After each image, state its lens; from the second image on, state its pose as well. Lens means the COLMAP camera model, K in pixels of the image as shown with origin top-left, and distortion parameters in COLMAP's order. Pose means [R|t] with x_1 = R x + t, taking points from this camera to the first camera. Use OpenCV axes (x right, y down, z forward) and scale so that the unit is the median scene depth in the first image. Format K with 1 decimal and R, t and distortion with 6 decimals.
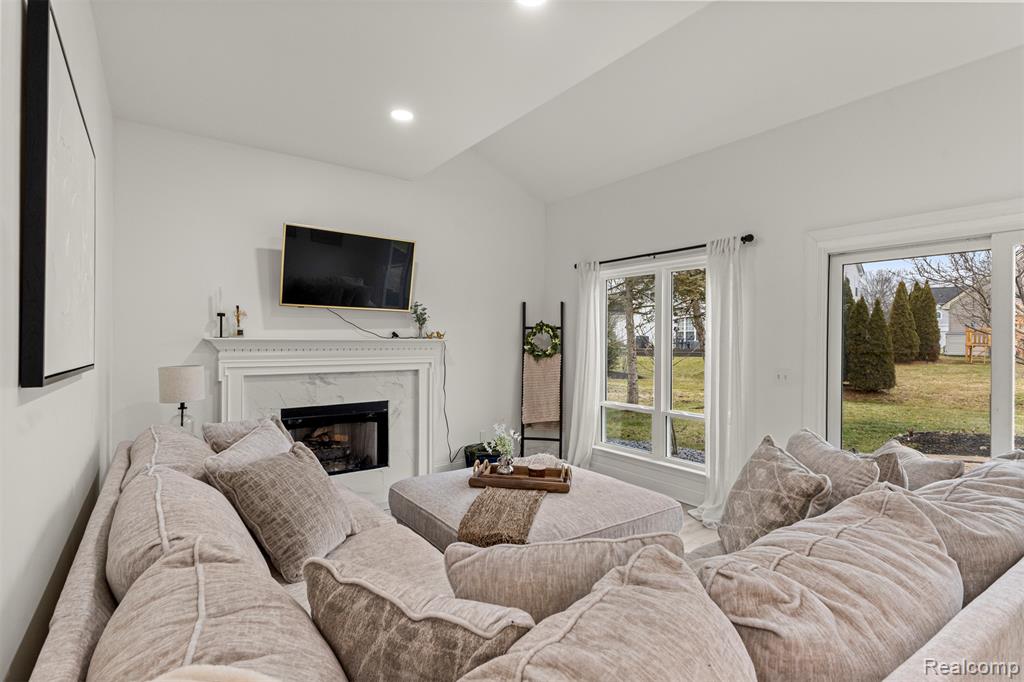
lens RADIAL K [[496.2, 0, 512.7], [0, 496.2, 343.2], [0, 0, 1]] dist [0.010606, -0.000022]
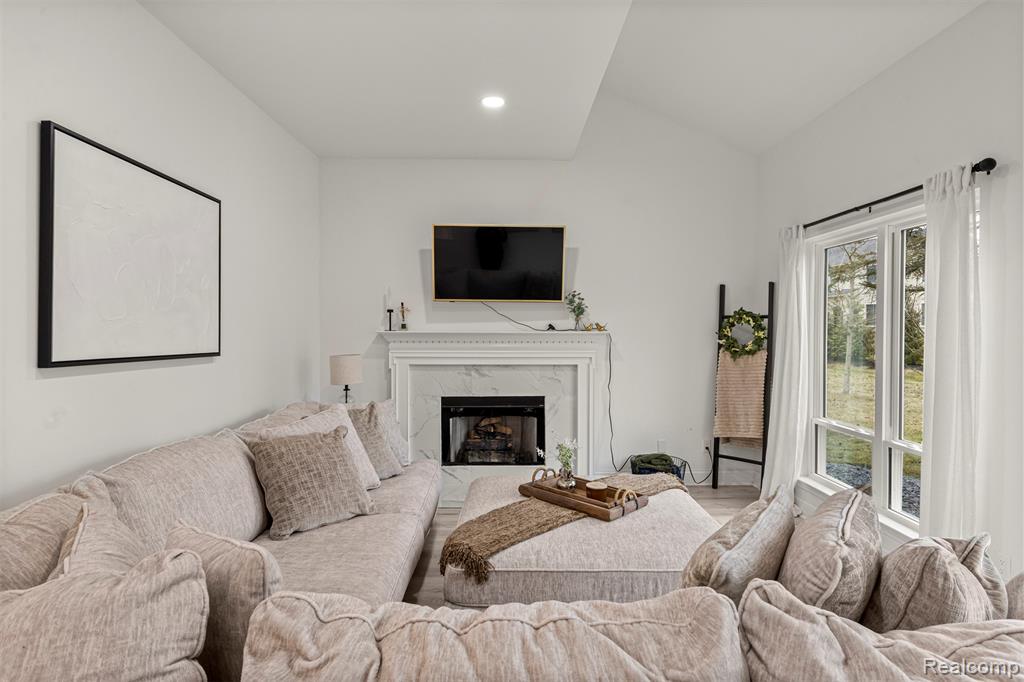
lens RADIAL K [[550.6, 0, 512.3], [0, 550.6, 336.7], [0, 0, 1]] dist [-0.001366, -0.000868]
pose [[0.816856, 0.006172, -0.576809, 0.307039], [-0.002362, 0.999970, 0.007355, -0.006141], [0.576837, -0.004646, 0.816846, 0.101744]]
